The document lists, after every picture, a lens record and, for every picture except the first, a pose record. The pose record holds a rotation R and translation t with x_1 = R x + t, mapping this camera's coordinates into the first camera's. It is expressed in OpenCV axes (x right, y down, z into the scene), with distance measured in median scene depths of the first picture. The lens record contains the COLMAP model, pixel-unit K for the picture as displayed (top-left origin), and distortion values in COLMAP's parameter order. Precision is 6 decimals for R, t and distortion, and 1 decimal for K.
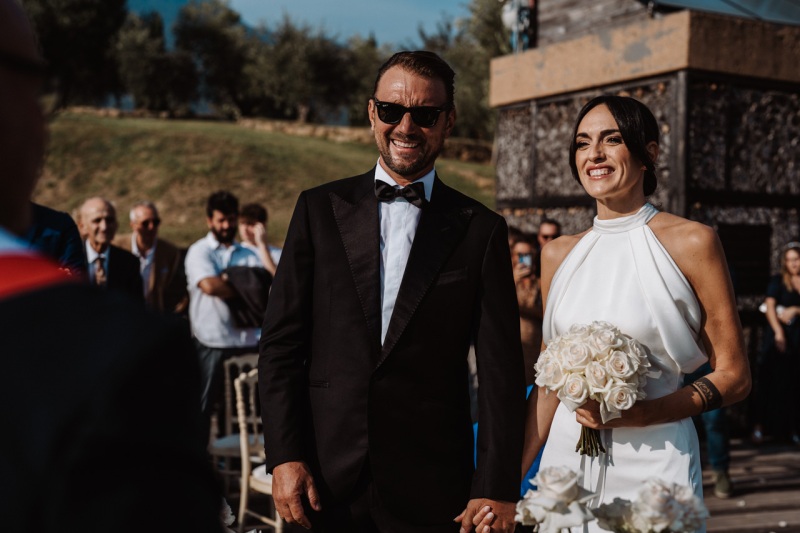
lens RADIAL K [[1158.0, 0, 396.0], [0, 1158.0, 267.2], [0, 0, 1]] dist [-0.162250, 1.131411]
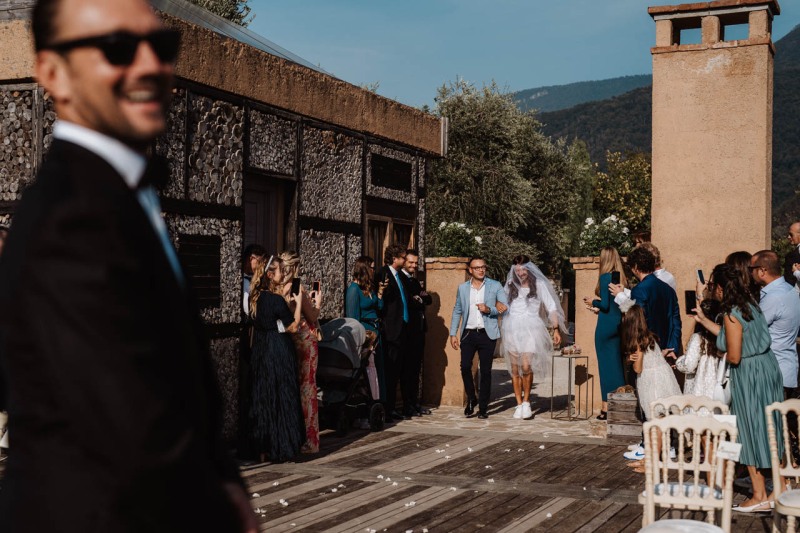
lens RADIAL K [[1140.1, 0, 394.5], [0, 1140.1, 264.0], [0, 0, 1]] dist [-0.150940, 0.930075]
pose [[0.792177, -0.006953, 0.610251, -0.147693], [0.013580, 0.999888, -0.006237, -0.004934], [-0.610140, 0.013228, 0.792183, 0.144223]]
